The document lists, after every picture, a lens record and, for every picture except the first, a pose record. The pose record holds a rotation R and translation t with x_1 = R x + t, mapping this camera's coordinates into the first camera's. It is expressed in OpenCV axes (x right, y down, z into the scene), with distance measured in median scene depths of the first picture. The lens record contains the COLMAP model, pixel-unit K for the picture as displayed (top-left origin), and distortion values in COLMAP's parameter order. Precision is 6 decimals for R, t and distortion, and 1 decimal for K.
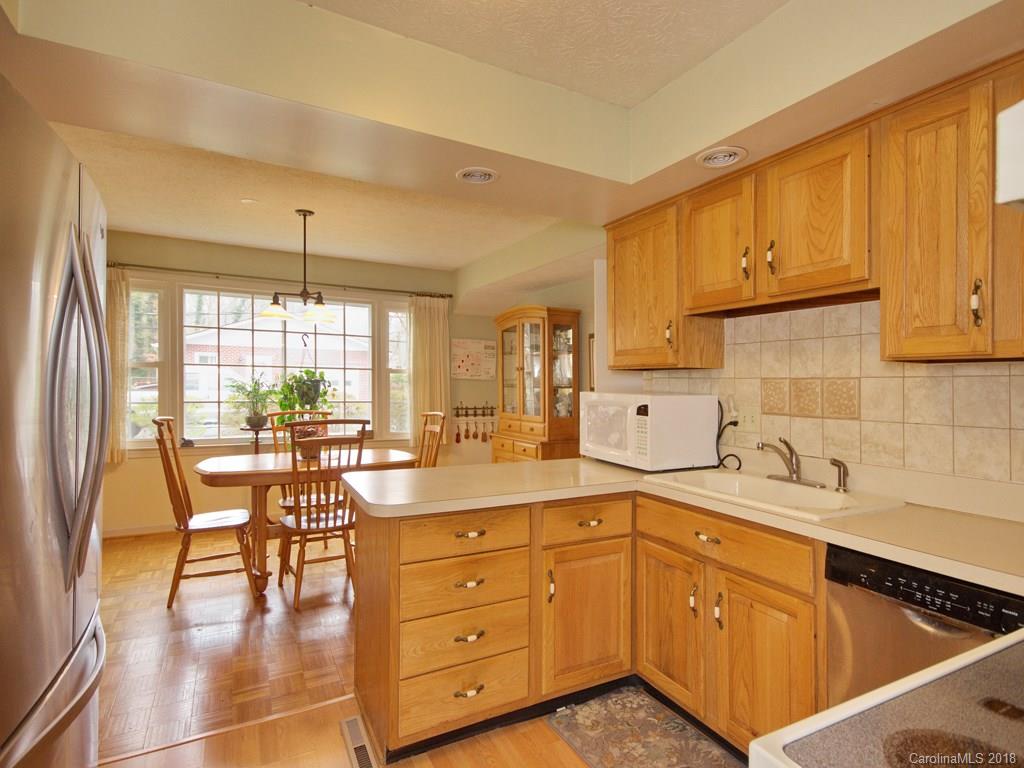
lens RADIAL K [[528.9, 0, 512.0], [0, 528.9, 384.0], [0, 0, 1]] dist [0.002276, 0.000207]
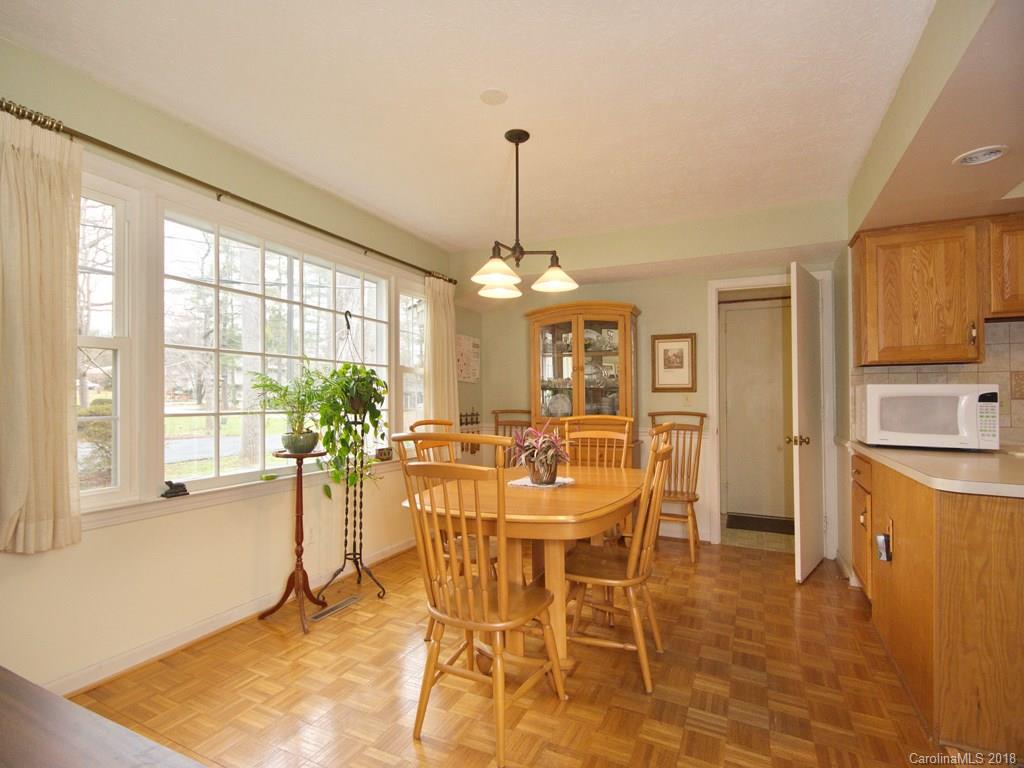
lens RADIAL K [[507.1, 0, 512.0], [0, 507.1, 384.0], [0, 0, 1]] dist [-0.003441, -0.000511]
pose [[0.812580, 0.006487, 0.582814, -1.217423], [0.008809, 0.999687, -0.023408, 0.036752], [-0.582783, 0.024155, 0.812268, 0.704997]]
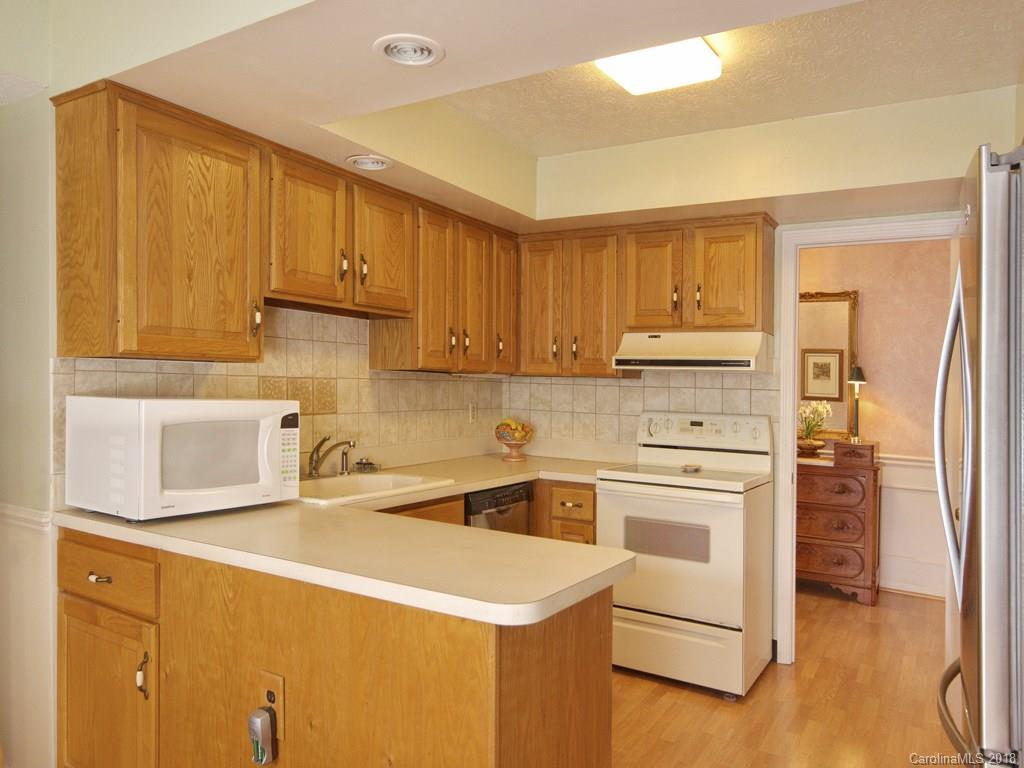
lens RADIAL K [[720.7, 0, 512.0], [0, 720.7, 384.0], [0, 0, 1]] dist [-0.000611, -0.000136]
pose [[-0.520285, -0.025443, 0.853614, -0.784895], [-0.034468, 0.999367, 0.008779, -0.022646], [-0.853297, -0.024855, -0.520832, 1.252969]]
